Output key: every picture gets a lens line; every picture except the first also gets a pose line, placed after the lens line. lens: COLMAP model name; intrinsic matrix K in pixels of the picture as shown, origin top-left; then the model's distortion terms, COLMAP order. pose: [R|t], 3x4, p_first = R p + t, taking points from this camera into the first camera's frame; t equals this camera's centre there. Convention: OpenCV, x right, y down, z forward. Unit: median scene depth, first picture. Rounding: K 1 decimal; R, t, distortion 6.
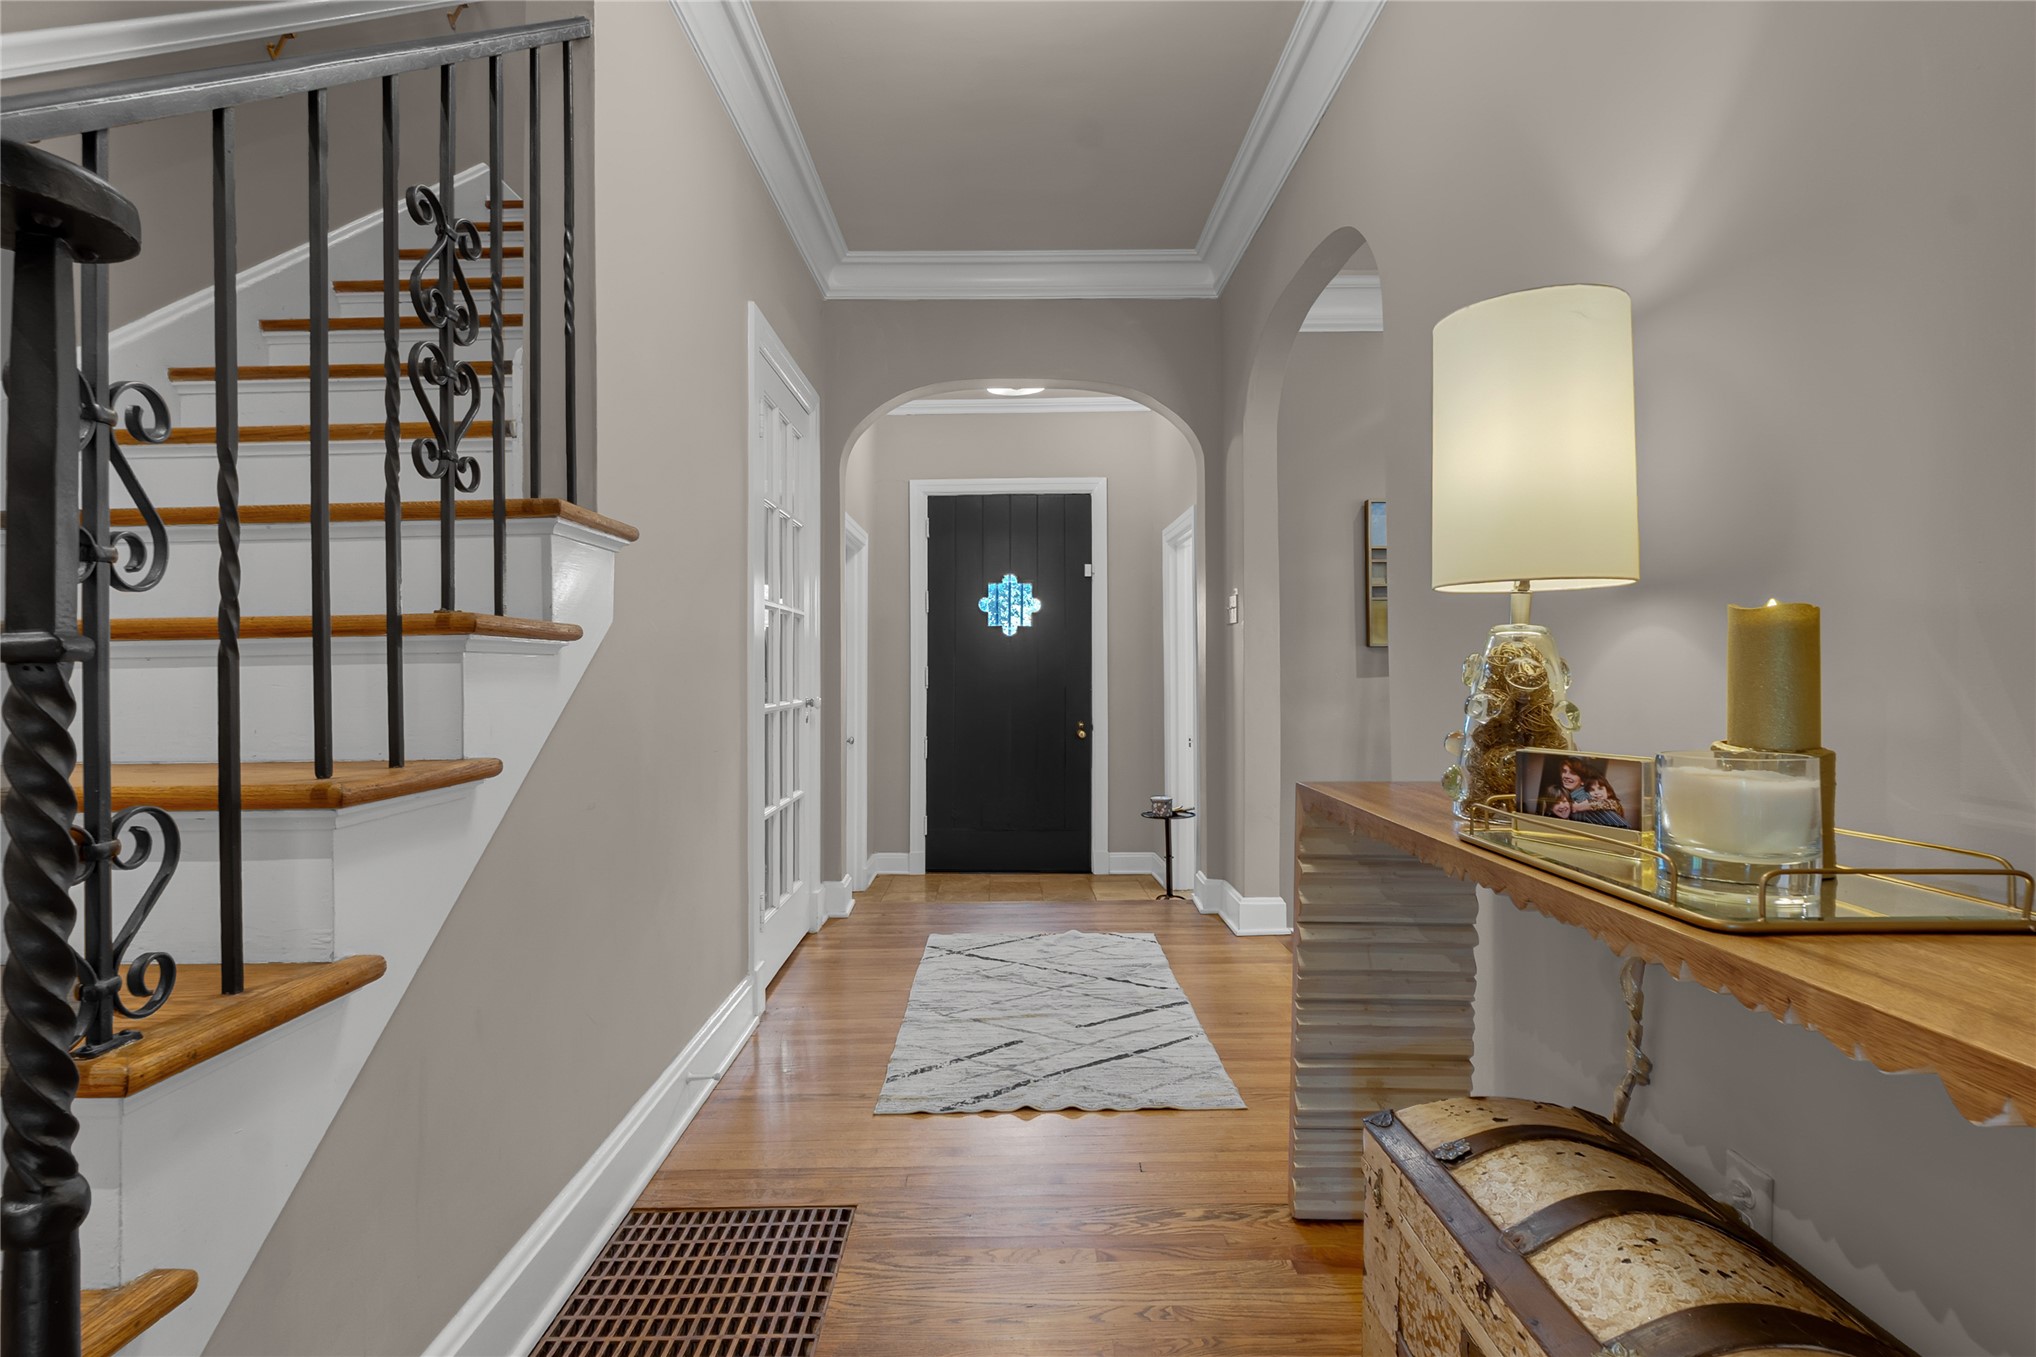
lens RADIAL K [[942.2, 0, 1006.9], [0, 942.2, 659.2], [0, 0, 1]] dist [-0.009105, -0.000304]
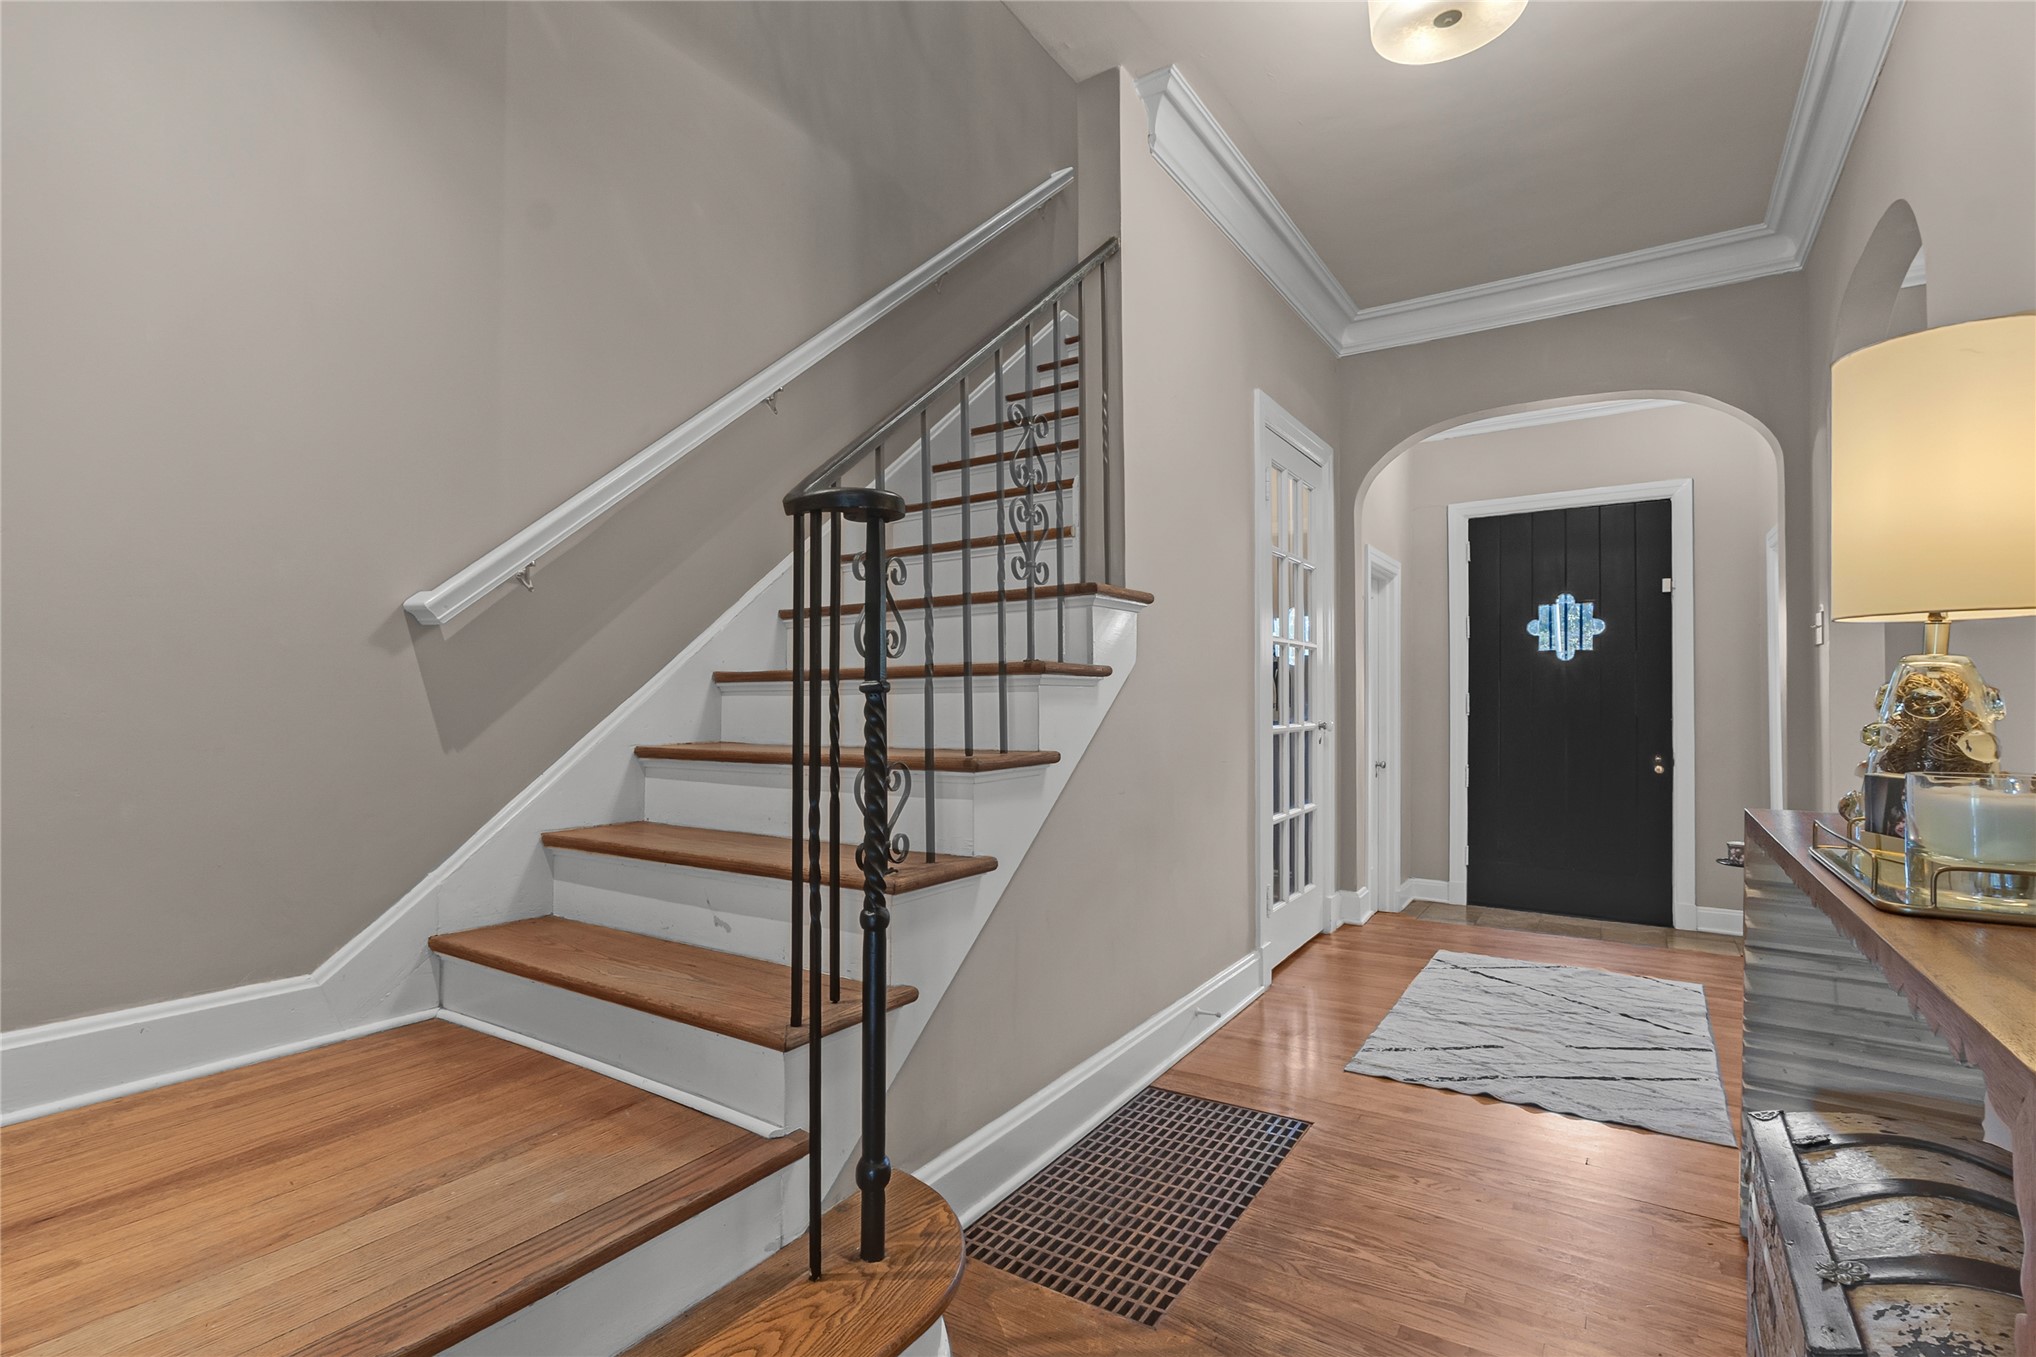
lens RADIAL K [[942.2, 0, 1011.7], [0, 942.2, 686.1], [0, 0, 1]] dist [-0.009105, -0.000304]
pose [[0.835728, -0.002711, -0.549137, 0.134894], [0.003180, 0.999995, -0.000098, -0.003133], [0.549134, -0.001665, 0.835733, -0.188835]]
